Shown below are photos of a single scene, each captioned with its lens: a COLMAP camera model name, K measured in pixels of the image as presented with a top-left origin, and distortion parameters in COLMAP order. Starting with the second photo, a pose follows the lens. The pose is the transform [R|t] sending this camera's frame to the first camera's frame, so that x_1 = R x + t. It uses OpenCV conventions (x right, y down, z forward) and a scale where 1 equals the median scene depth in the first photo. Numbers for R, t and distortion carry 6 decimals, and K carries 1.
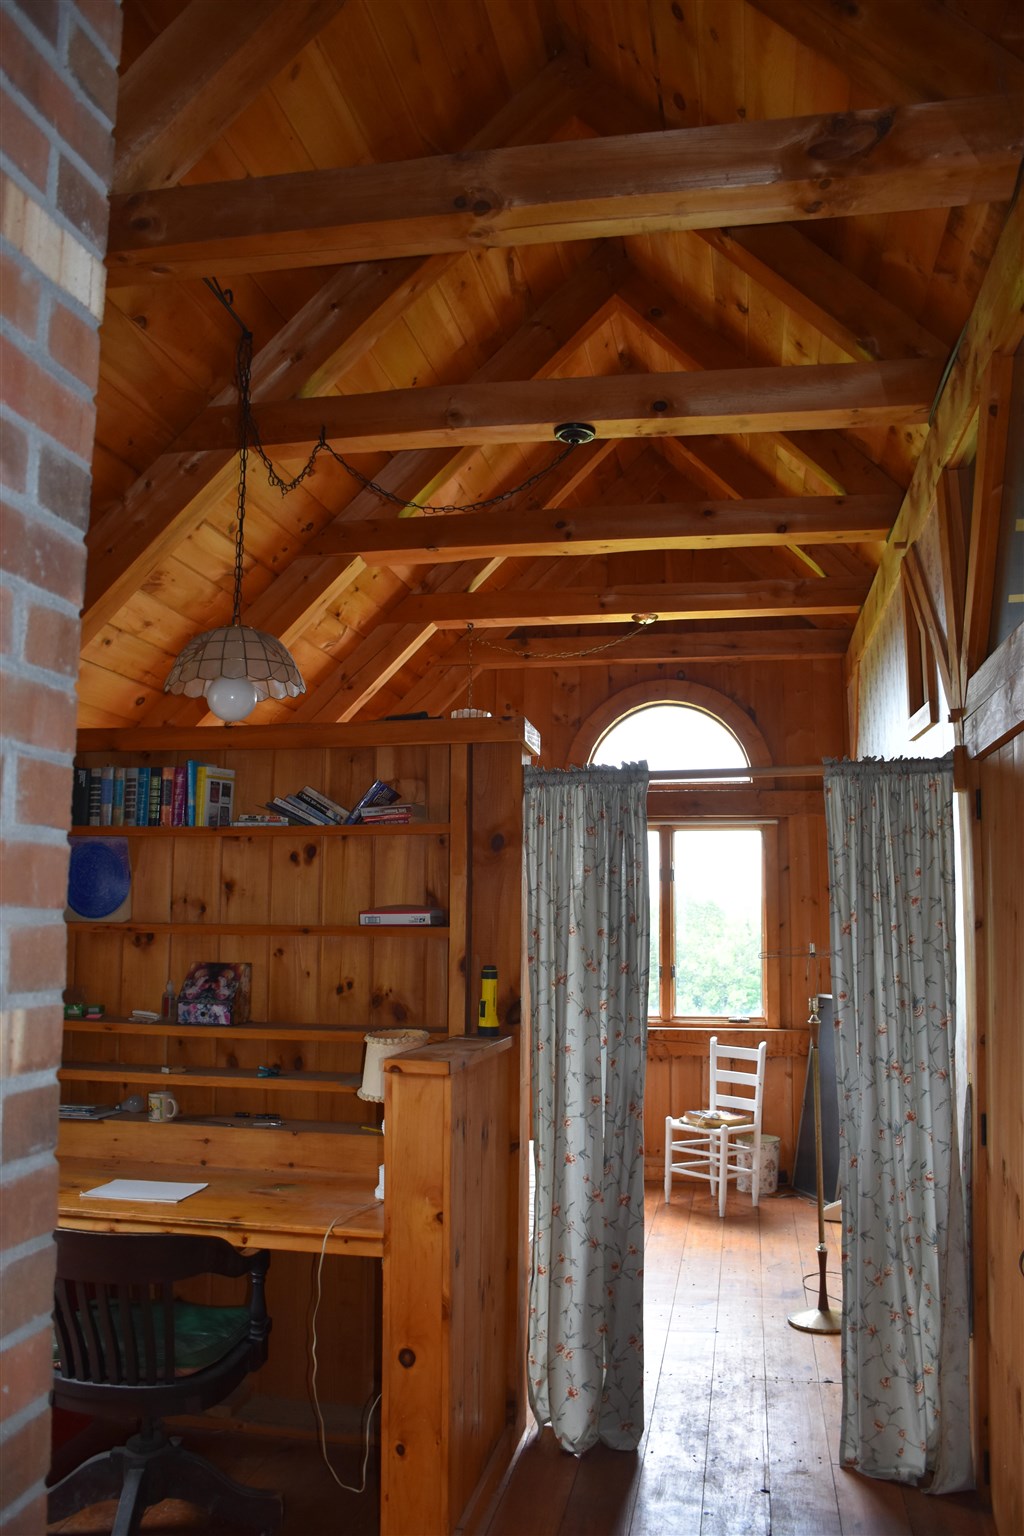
lens RADIAL K [[1209.6, 0, 512.0], [0, 1209.6, 768.0], [0, 0, 1]] dist [-0.150930, 0.118586]
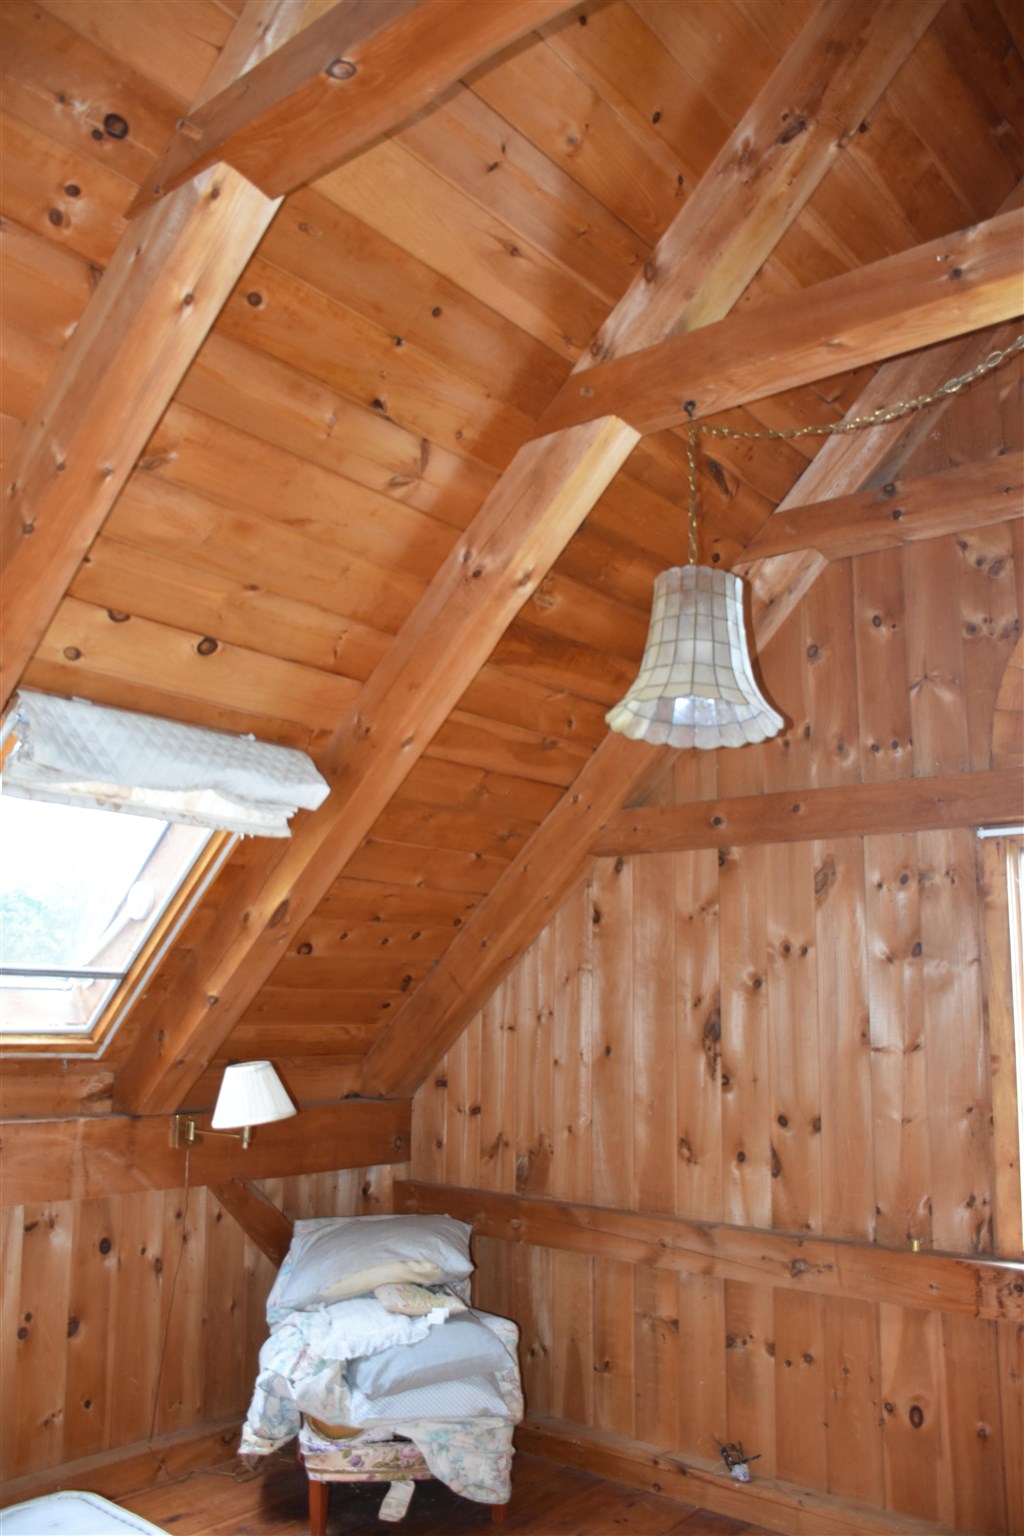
lens RADIAL K [[1188.1, 0, 513.7], [0, 1188.1, 771.7], [0, 0, 1]] dist [-0.160351, 0.112935]
pose [[0.879240, -0.084226, -0.468875, 0.182305], [0.046634, 0.994736, -0.091240, 0.107602], [0.474092, 0.058356, 0.878540, 0.976368]]
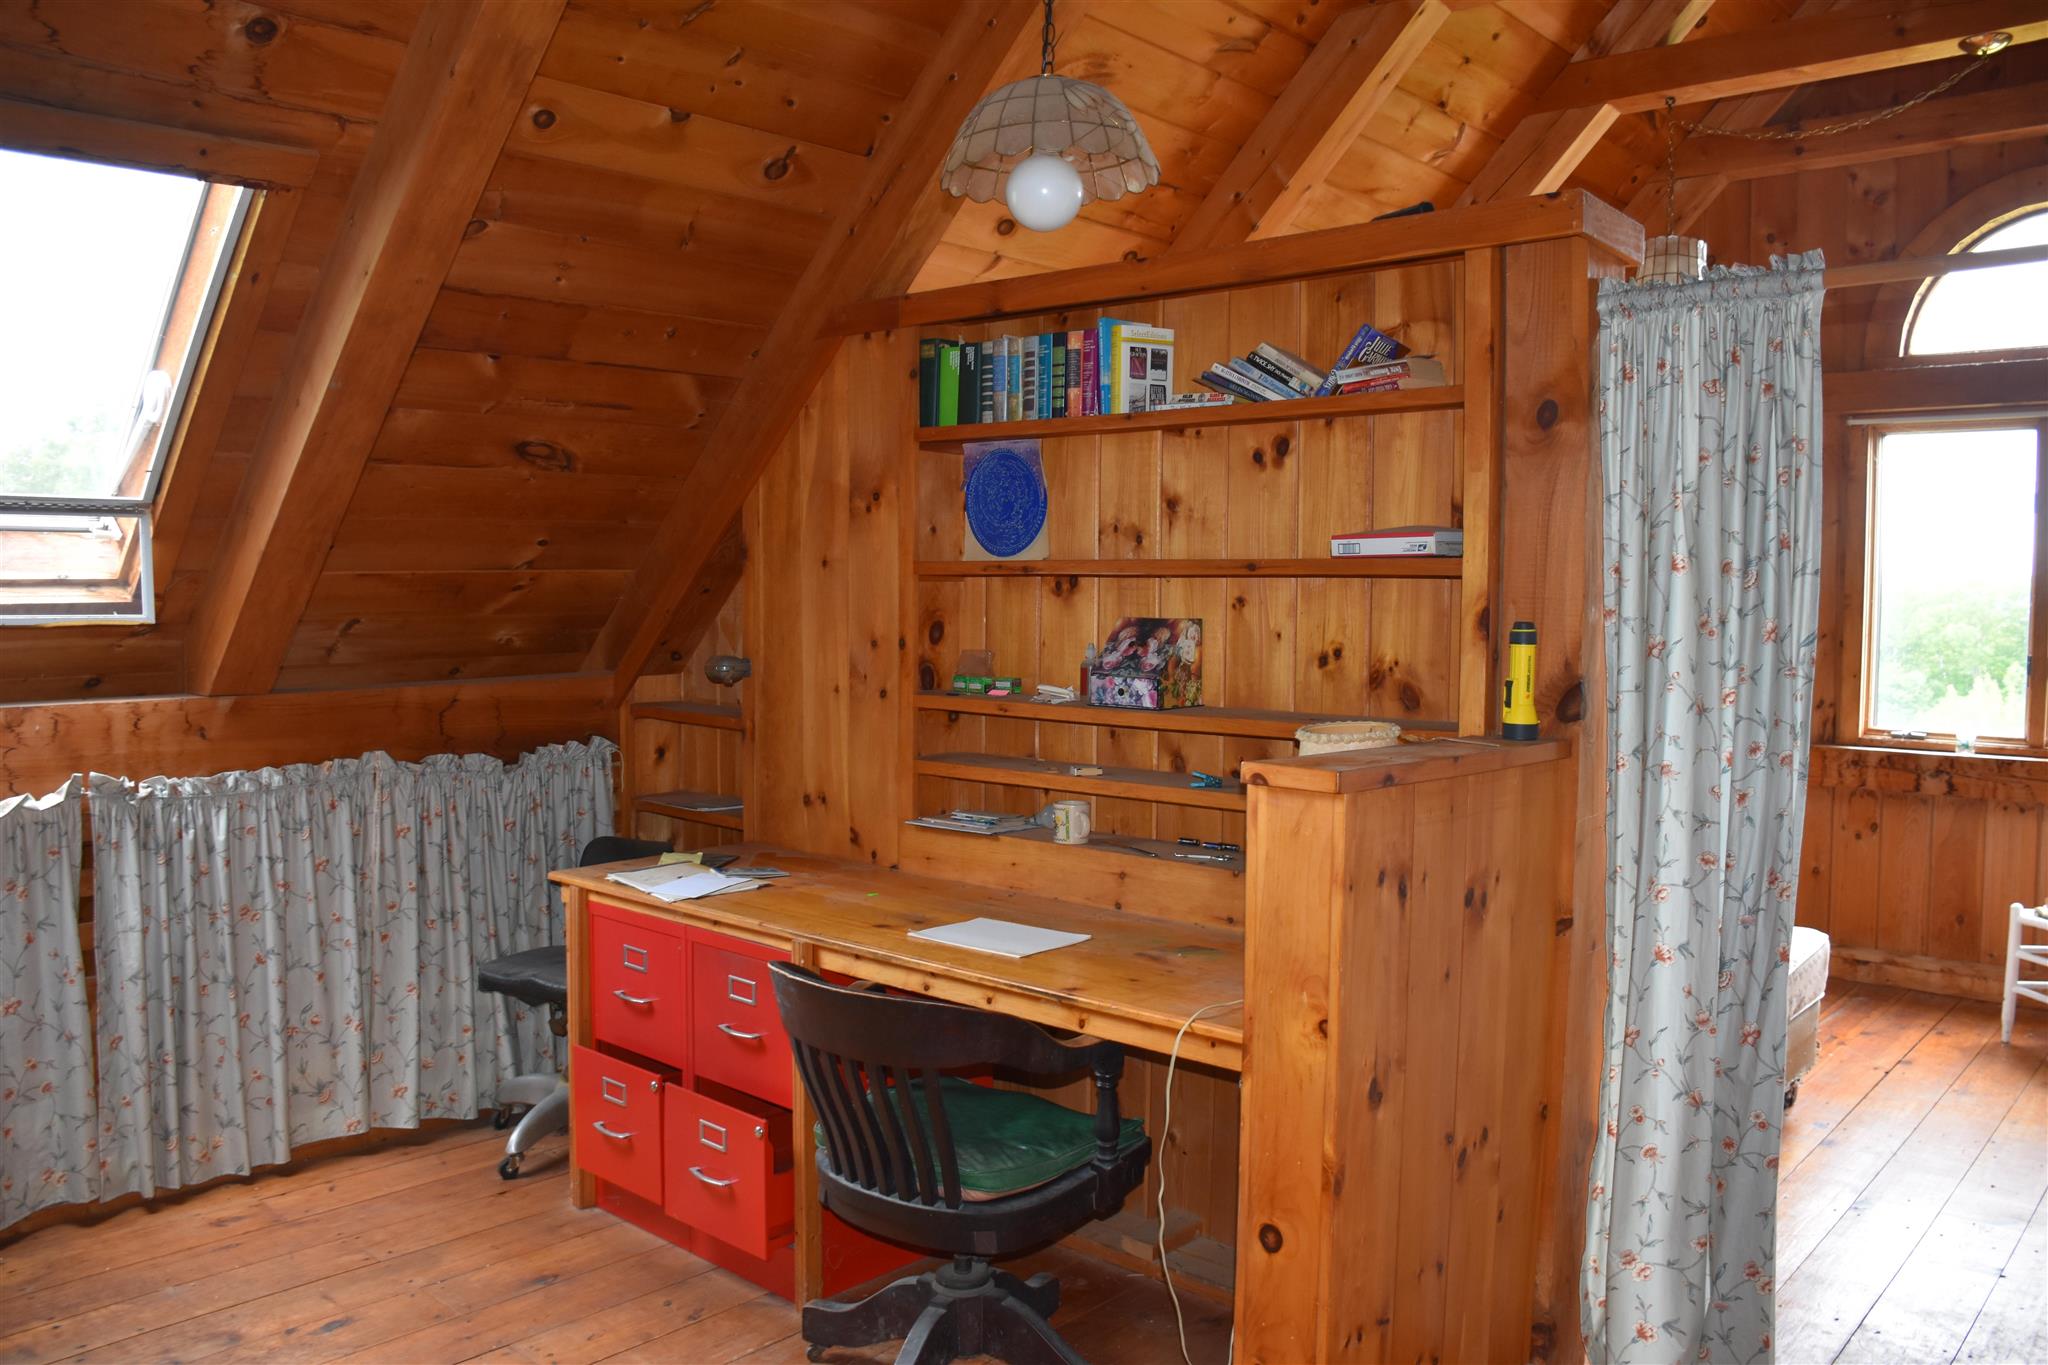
lens RADIAL K [[1584.1, 0, 1026.2], [0, 1584.1, 674.3], [0, 0, 1]] dist [-0.160351, 0.112935]
pose [[0.856915, 0.030283, -0.514567, 0.157902], [0.059113, 0.985913, 0.156464, 0.051930], [0.512057, -0.164494, 0.843054, 0.211738]]
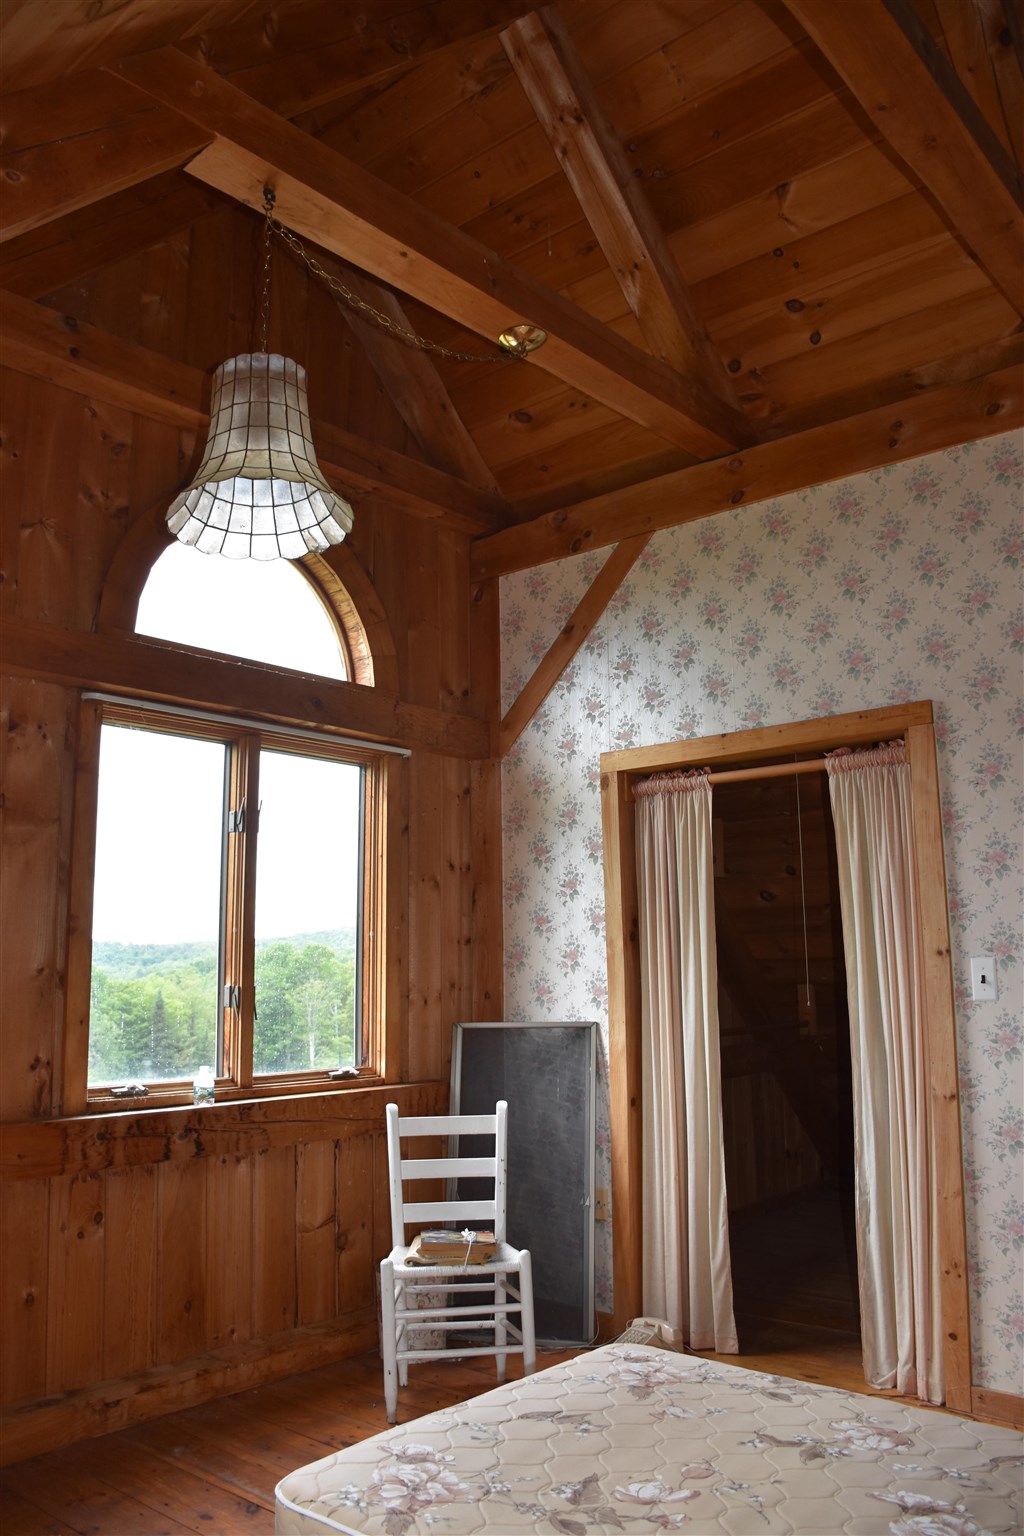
lens RADIAL K [[1188.1, 0, 513.7], [0, 1188.1, 771.7], [0, 0, 1]] dist [-0.160351, 0.112935]
pose [[0.496797, 0.131728, 0.857812, -0.545205], [-0.088819, 0.990941, -0.100732, 0.212363], [-0.863310, -0.026147, 0.503996, 1.202503]]
